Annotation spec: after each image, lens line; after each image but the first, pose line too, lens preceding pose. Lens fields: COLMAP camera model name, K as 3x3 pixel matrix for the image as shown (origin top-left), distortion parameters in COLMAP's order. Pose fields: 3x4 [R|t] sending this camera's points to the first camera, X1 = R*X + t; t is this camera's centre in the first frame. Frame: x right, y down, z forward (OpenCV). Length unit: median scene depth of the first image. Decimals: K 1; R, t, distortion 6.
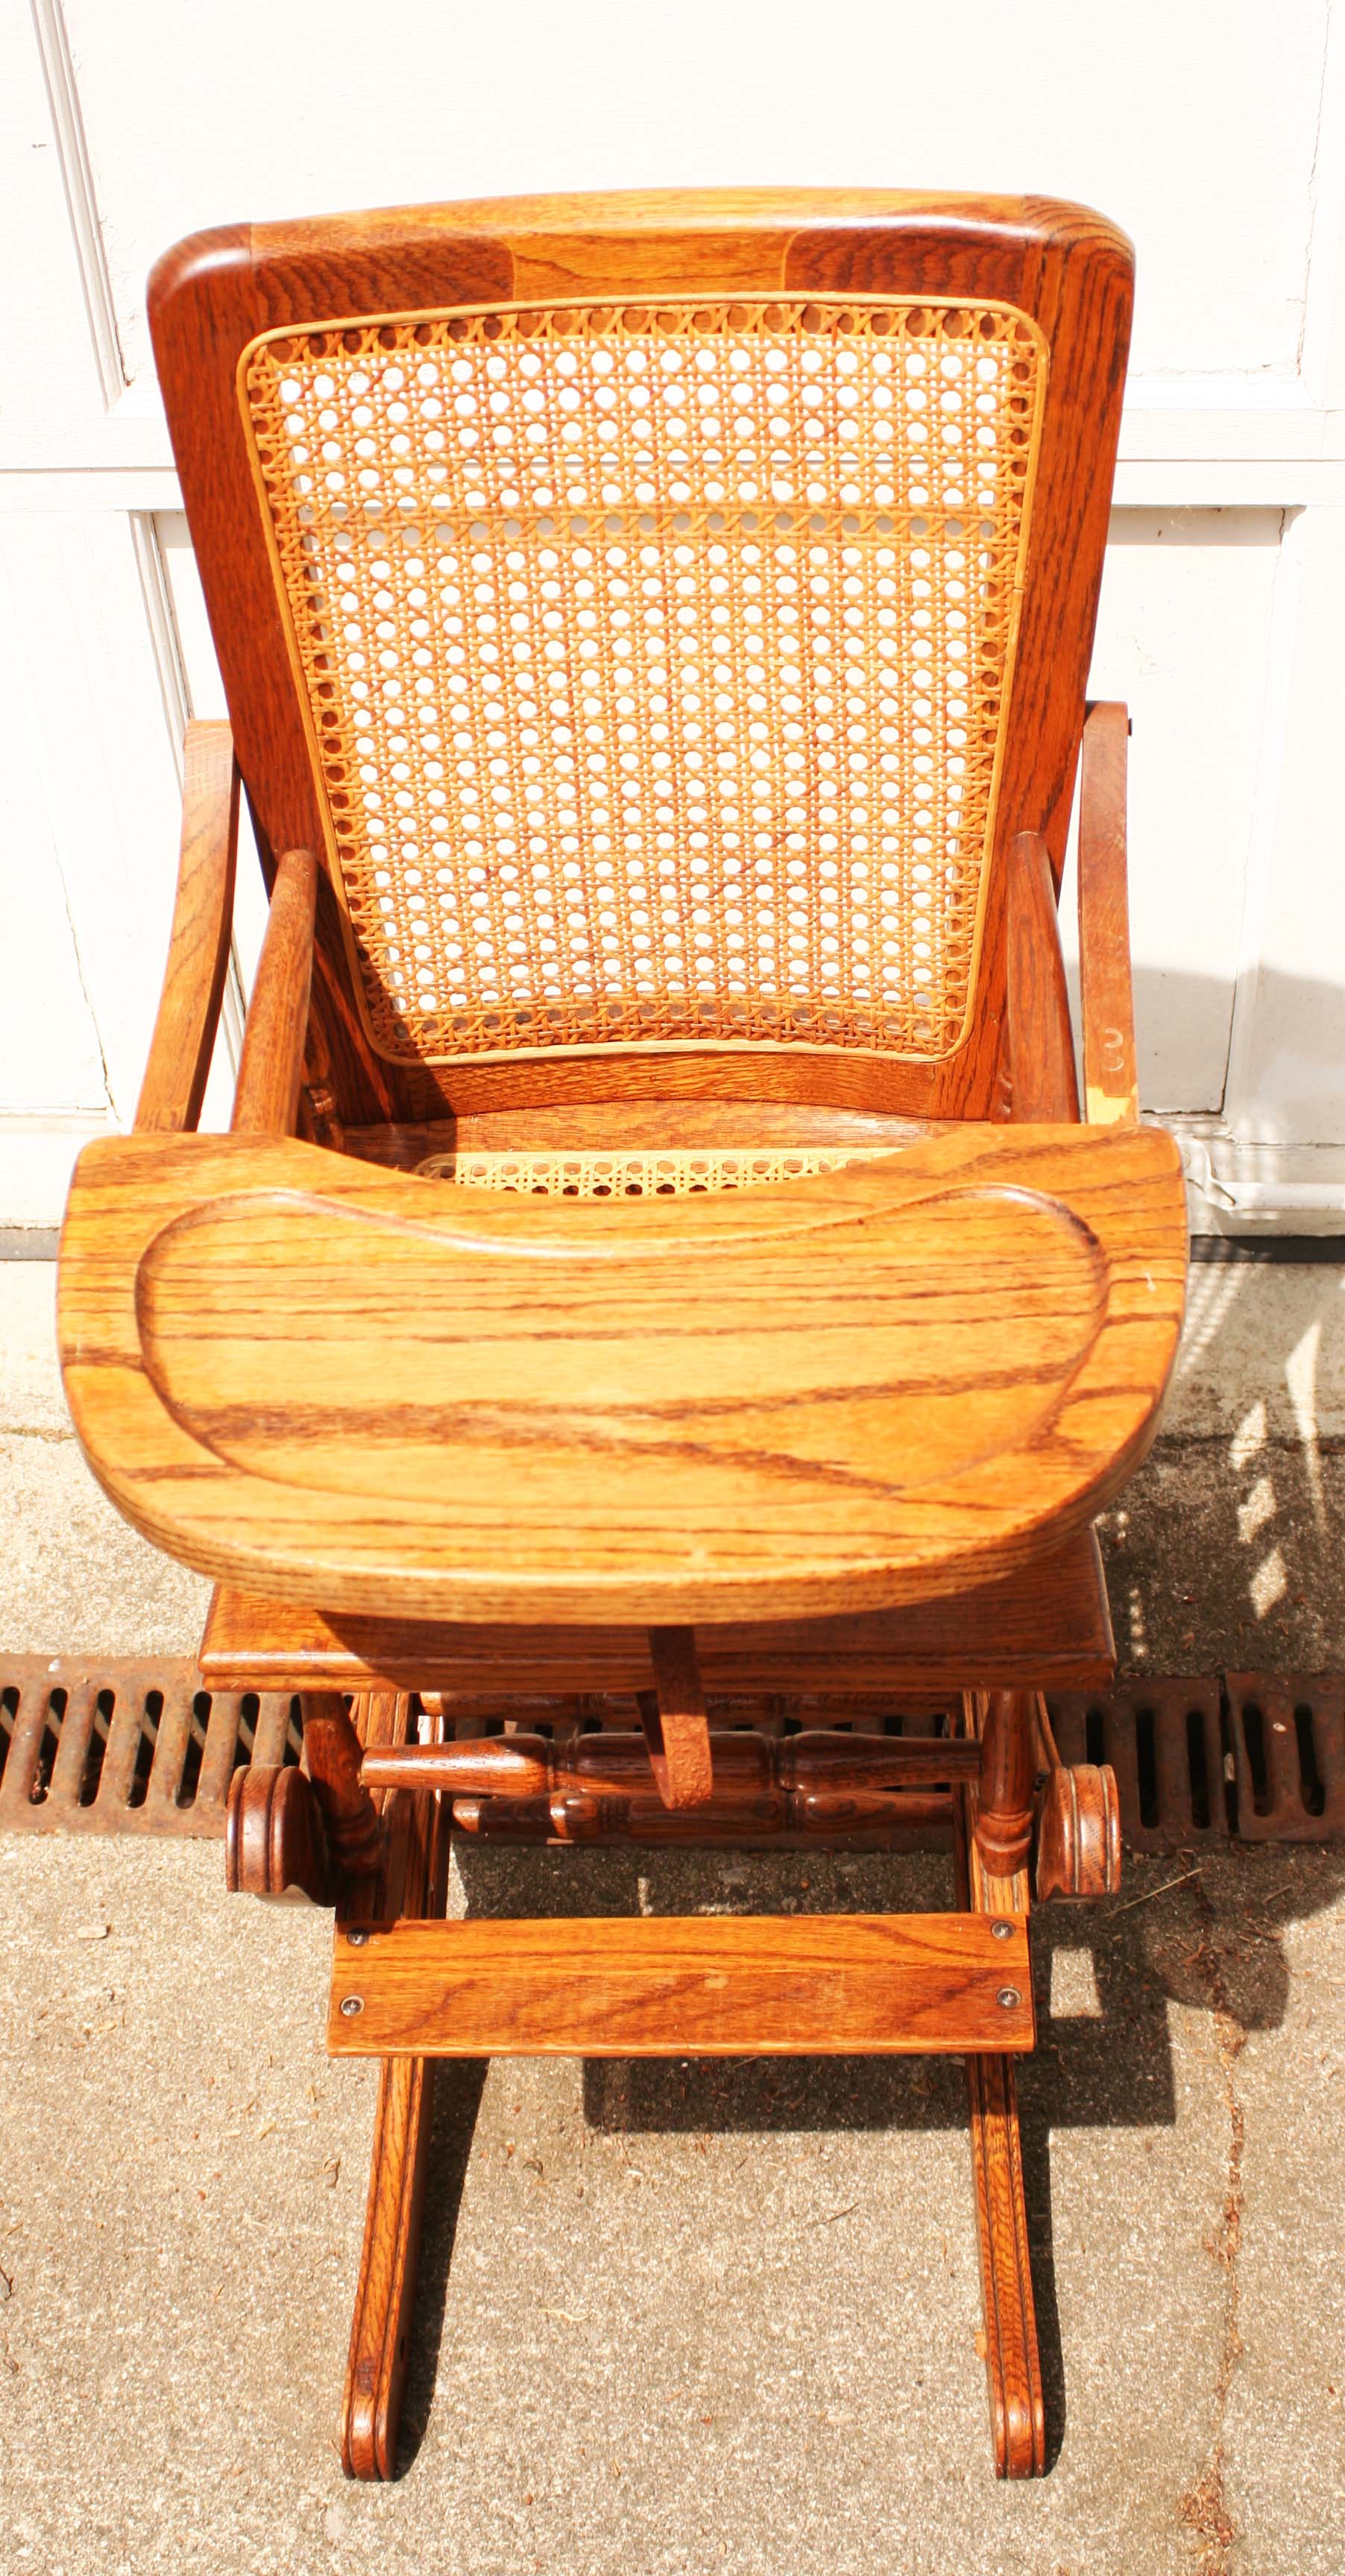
lens RADIAL K [[3092.6, 0, 671.2], [0, 3092.6, 1287.9], [0, 0, 1]] dist [-0.132001, 0.000000]
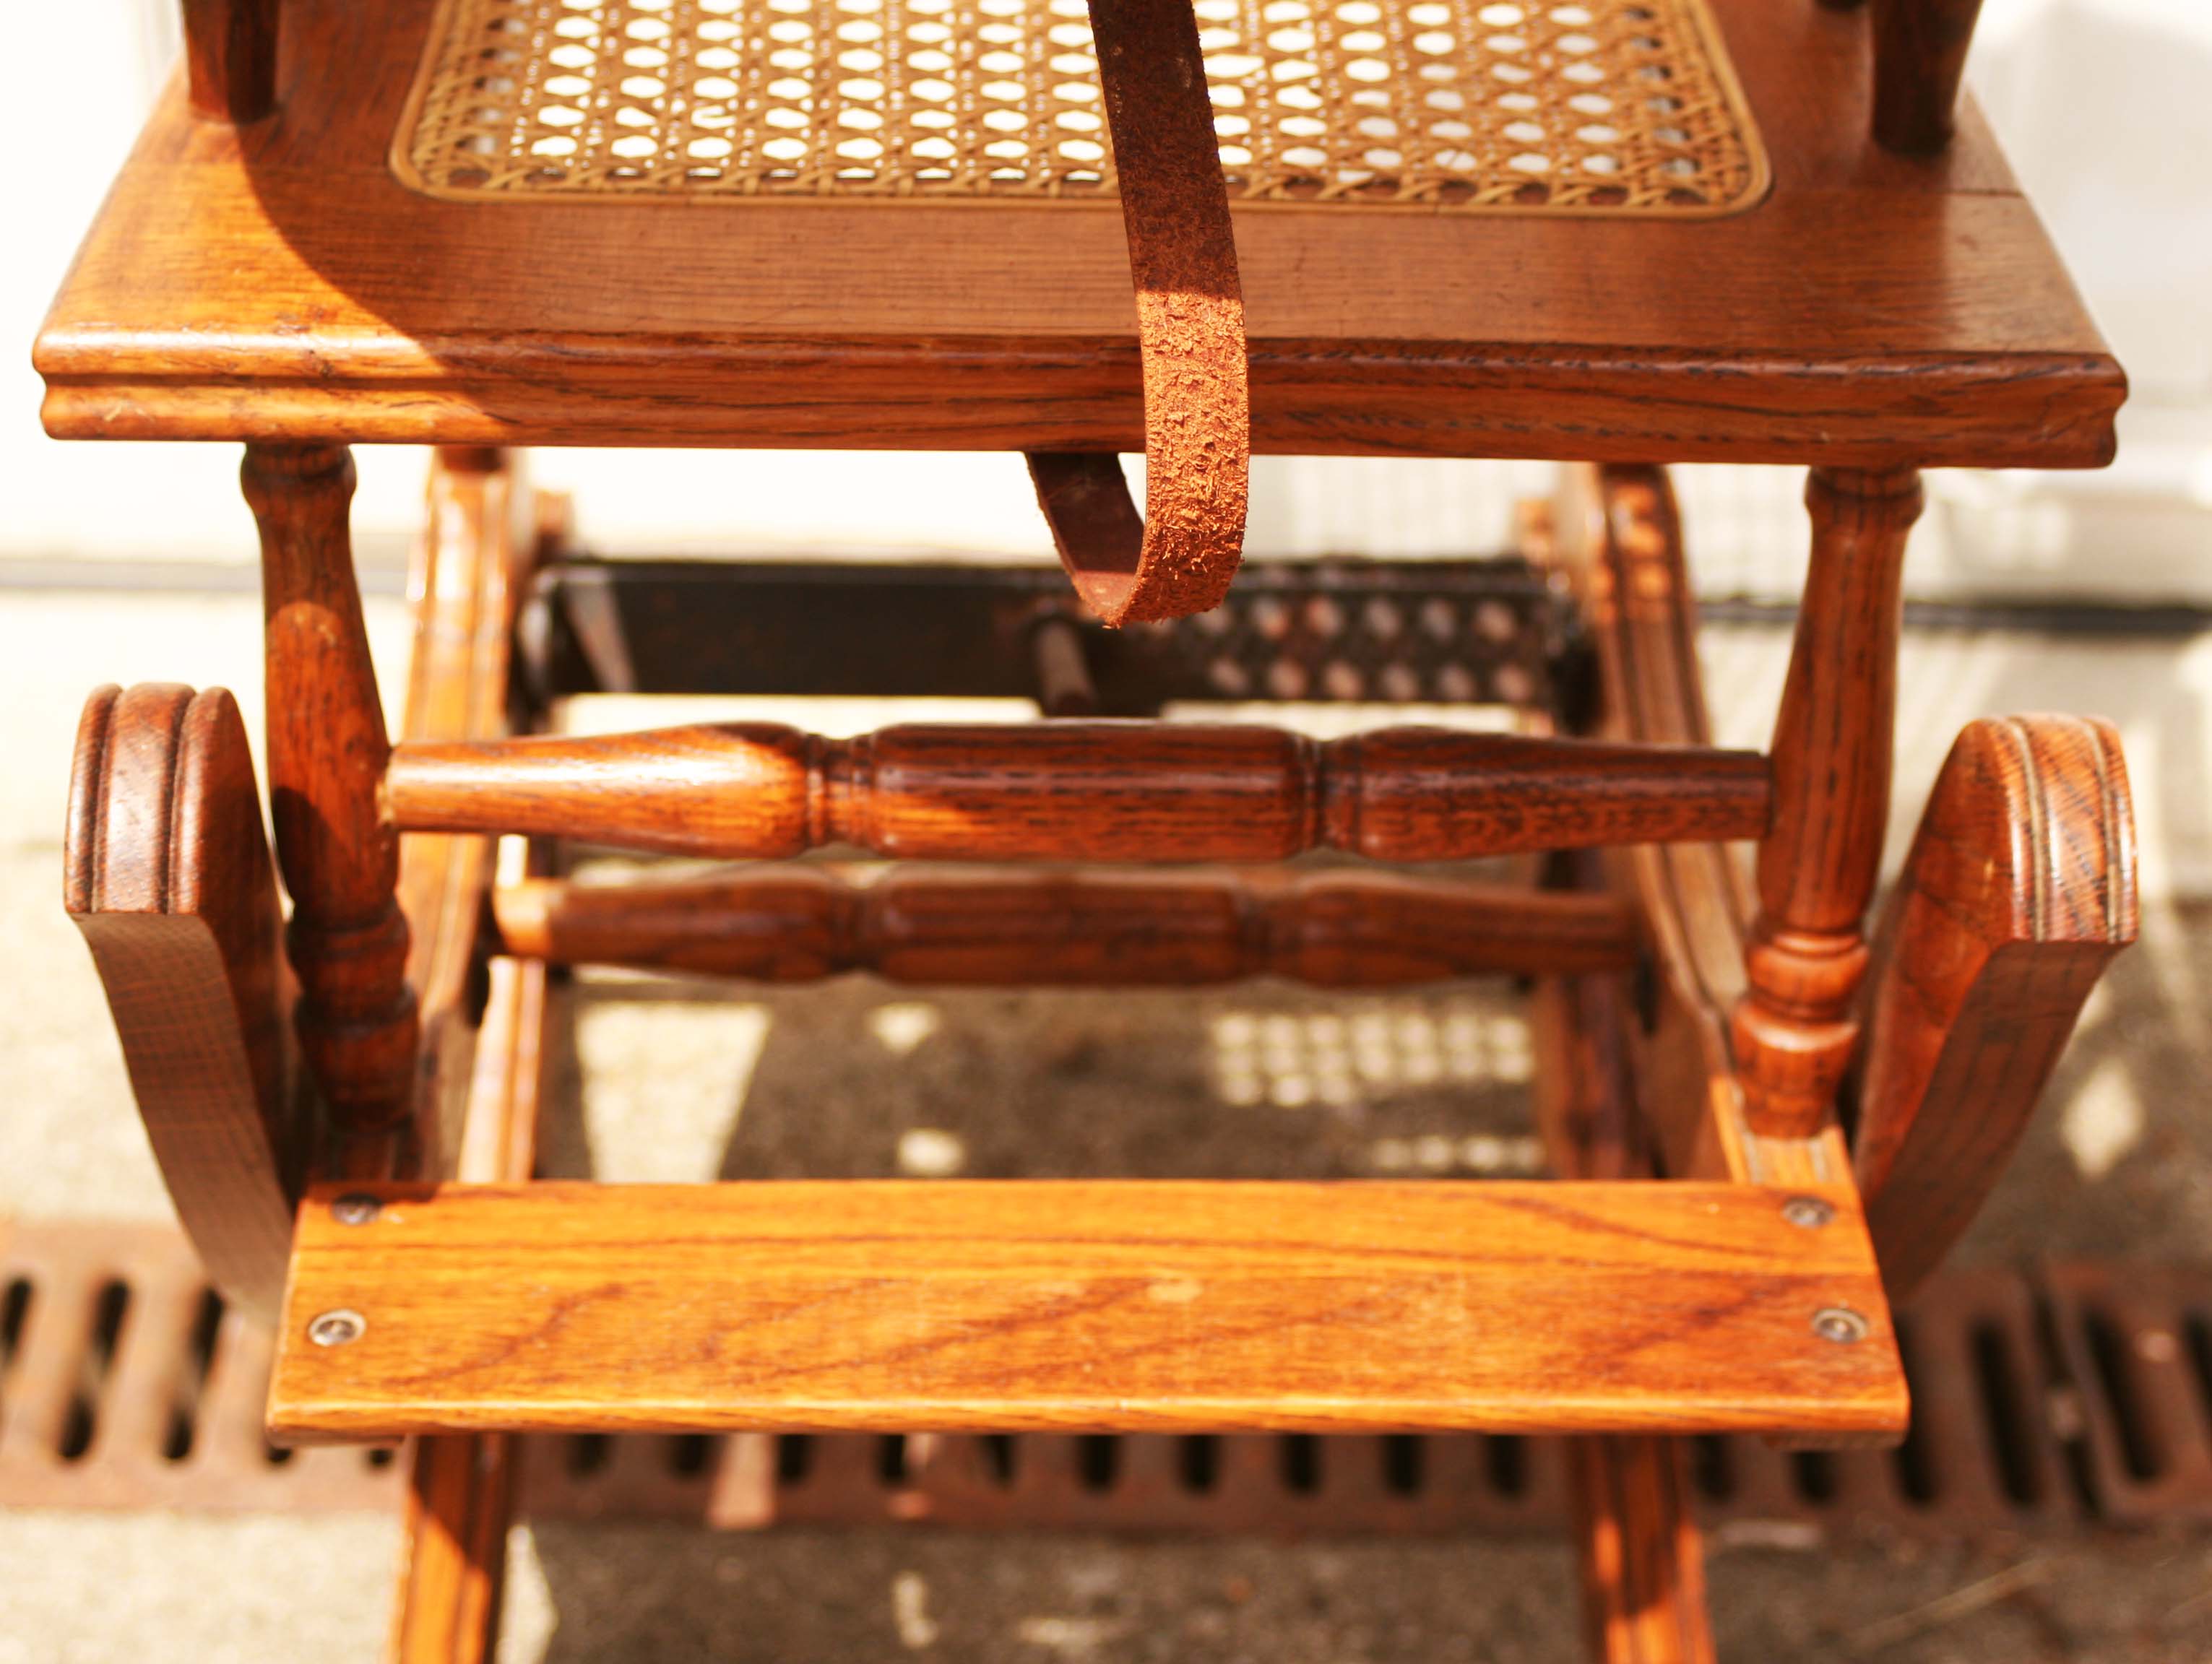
lens RADIAL K [[4583.3, 0, 1104.8], [0, 4583.3, 832.7], [0, 0, 1]] dist [0.000121, 0.000000]
pose [[0.997256, 0.028066, 0.068501, -0.042160], [-0.014274, 0.980882, -0.194080, 0.289017], [-0.072639, 0.192570, 0.978591, 0.345327]]
